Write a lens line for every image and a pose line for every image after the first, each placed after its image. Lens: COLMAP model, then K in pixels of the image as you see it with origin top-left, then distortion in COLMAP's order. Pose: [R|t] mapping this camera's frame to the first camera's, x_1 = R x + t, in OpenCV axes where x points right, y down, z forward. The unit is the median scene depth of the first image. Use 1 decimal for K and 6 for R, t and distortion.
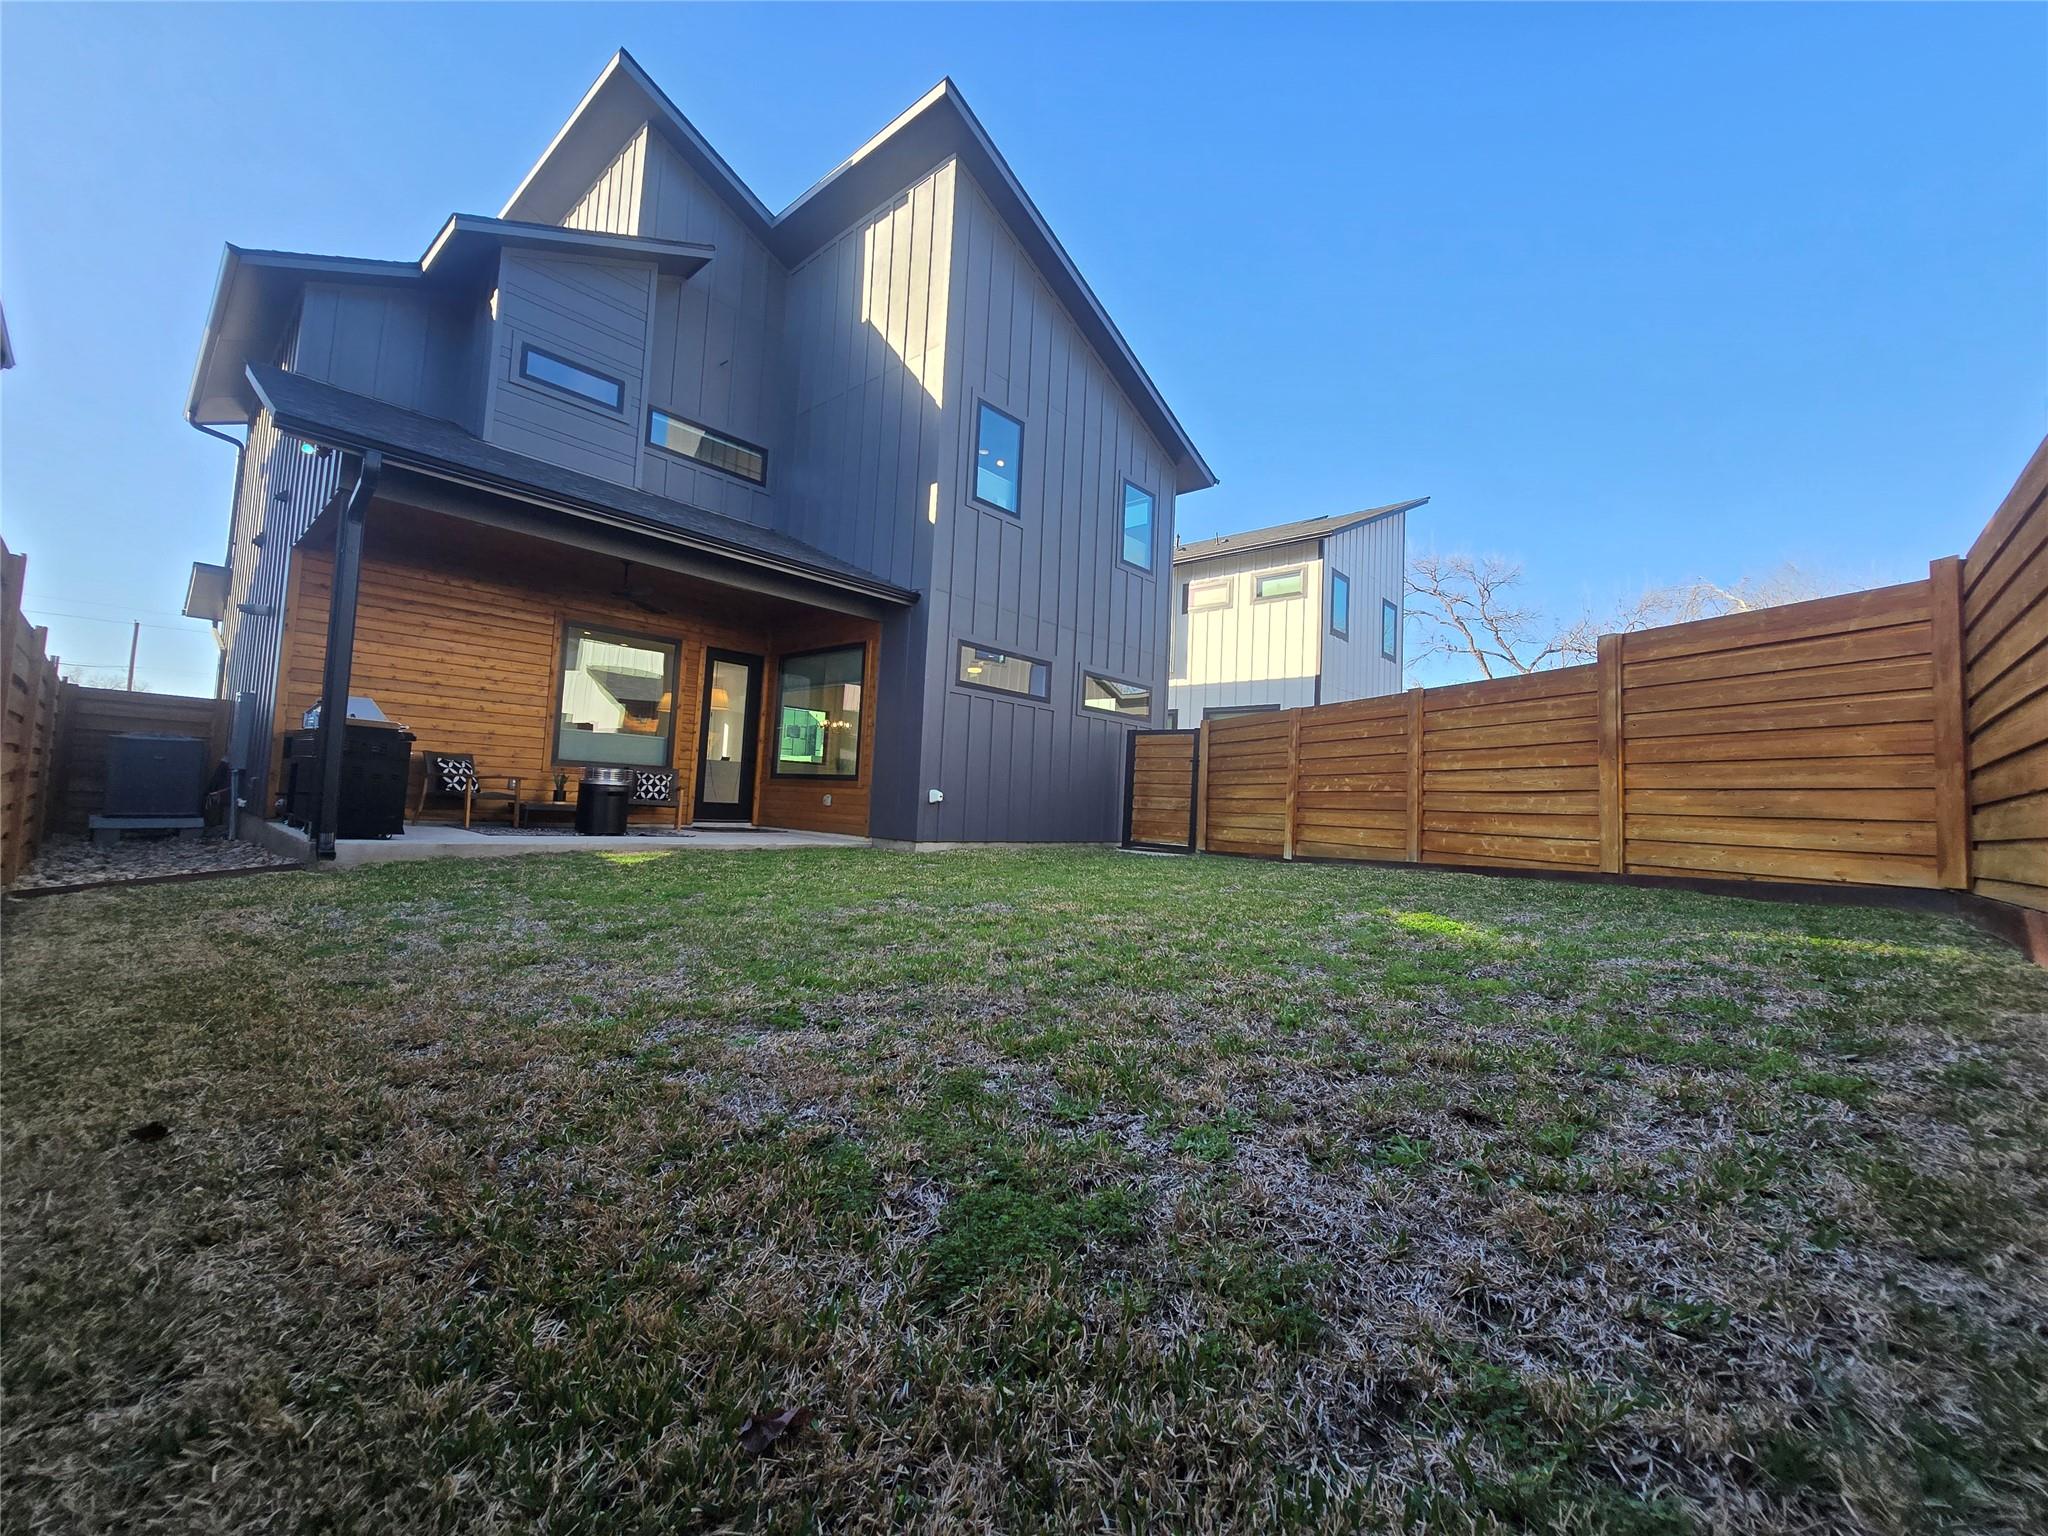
lens RADIAL K [[839.8, 0, 1022.7], [0, 839.8, 760.6], [0, 0, 1]] dist [-0.010567, -0.000156]
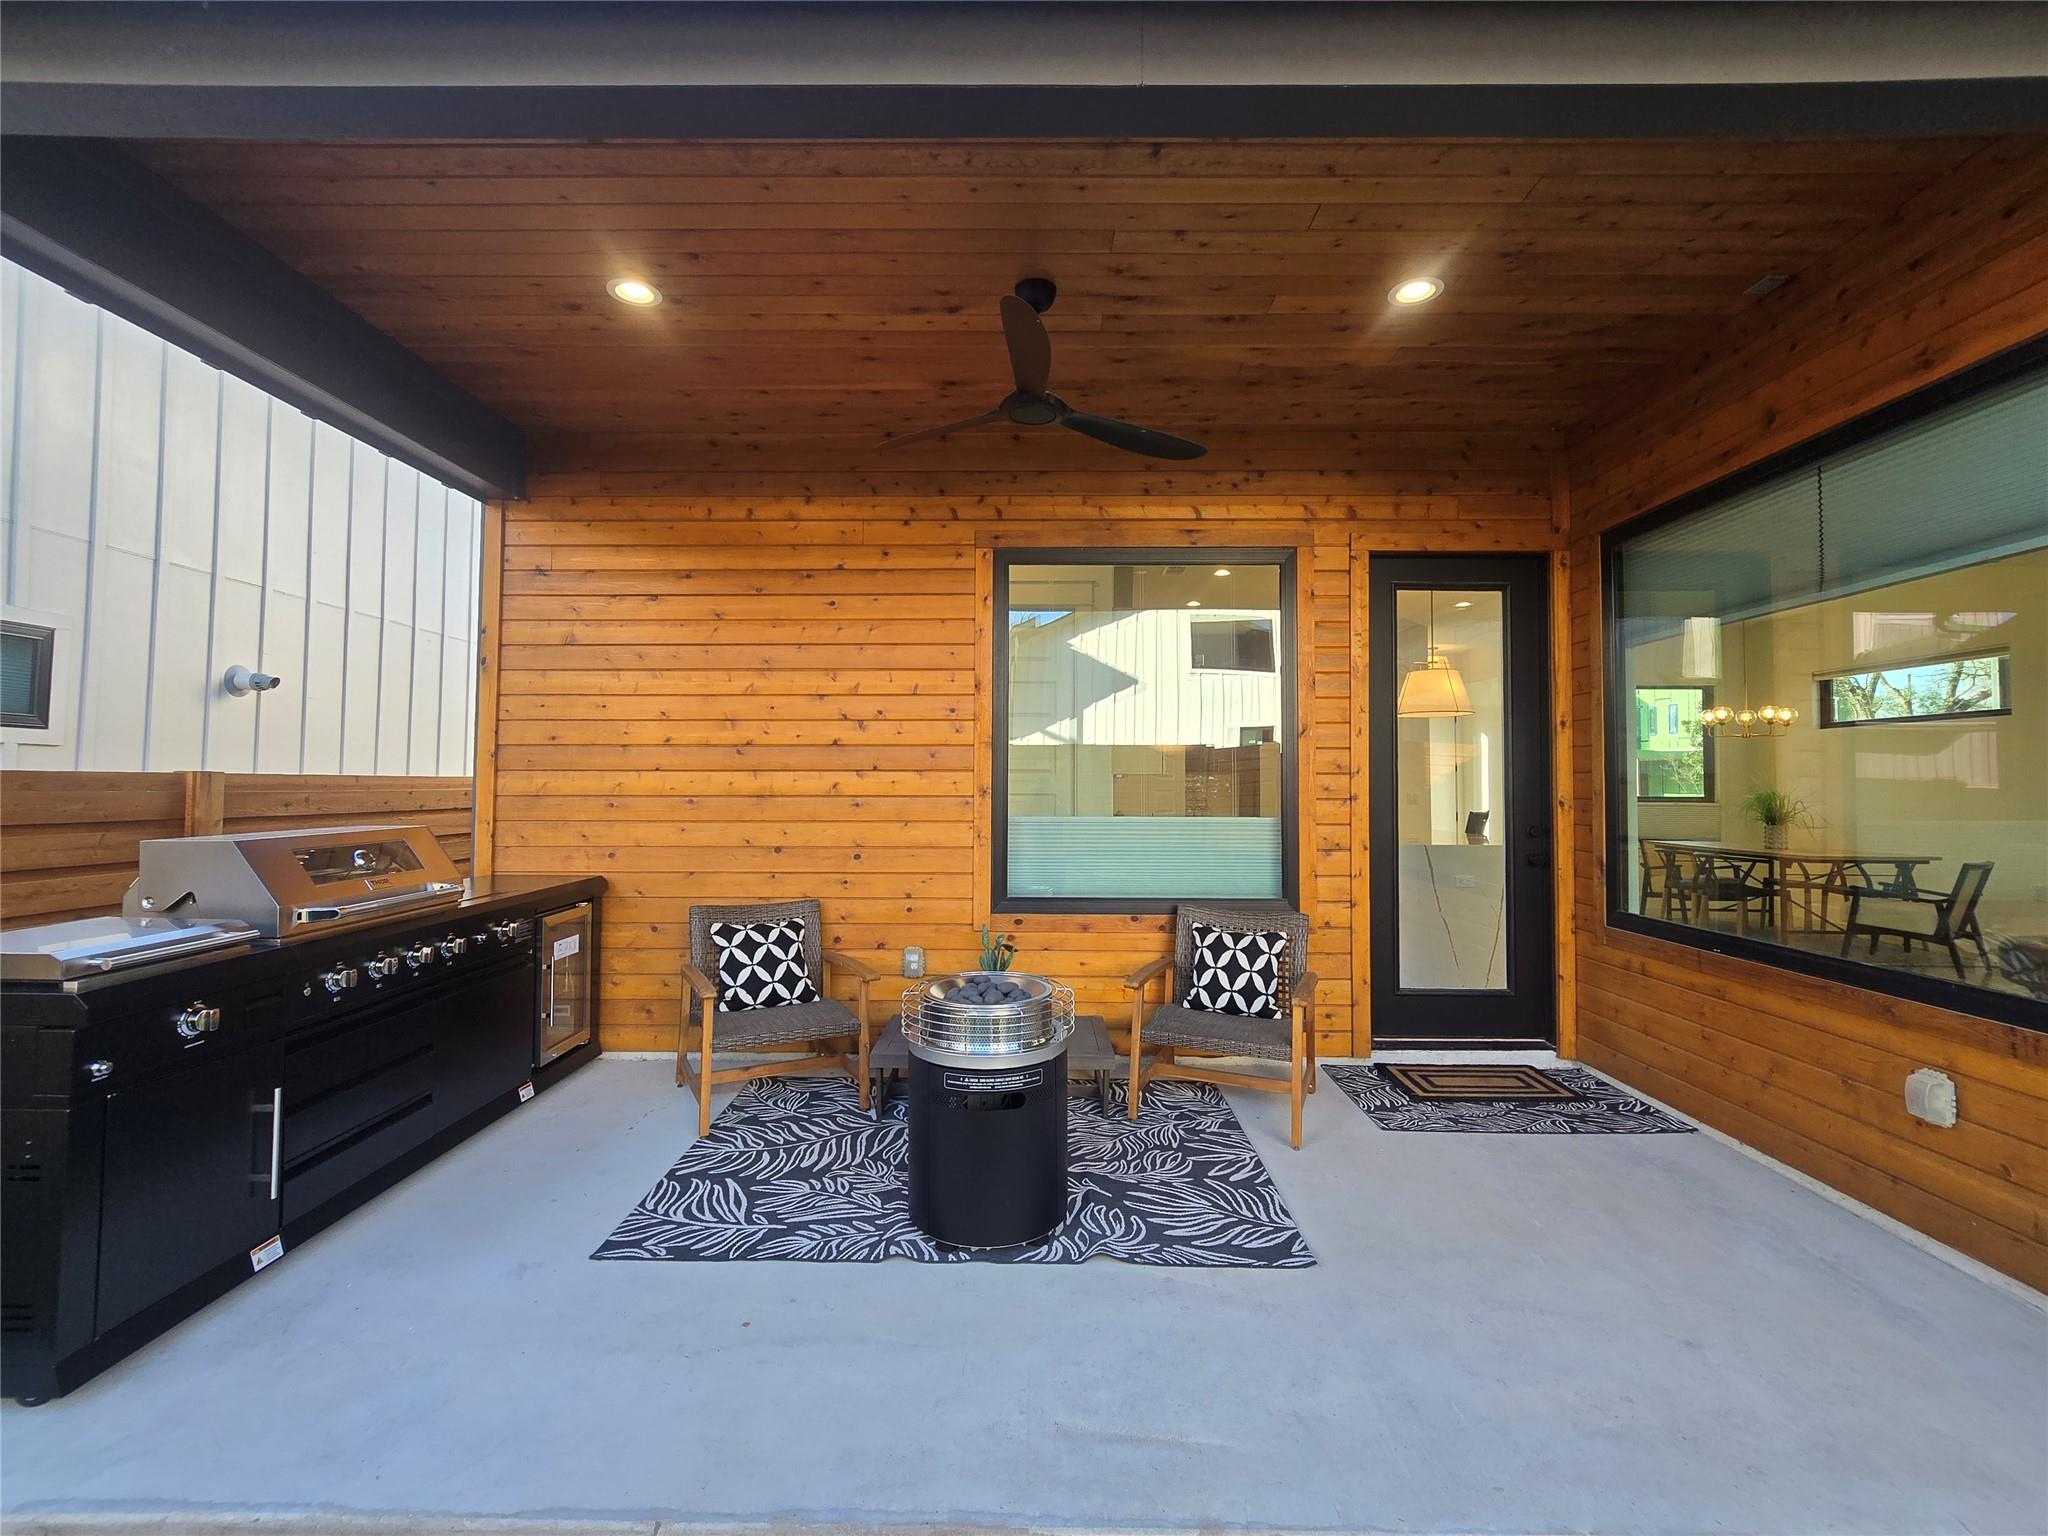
lens RADIAL K [[839.8, 0, 1022.4], [0, 839.8, 763.9], [0, 0, 1]] dist [-0.010567, -0.000156]
pose [[0.661774, -0.060105, -0.747290, -0.250318], [0.068704, 0.997449, -0.019383, -0.058177], [0.746548, -0.038515, 0.664215, 0.757396]]
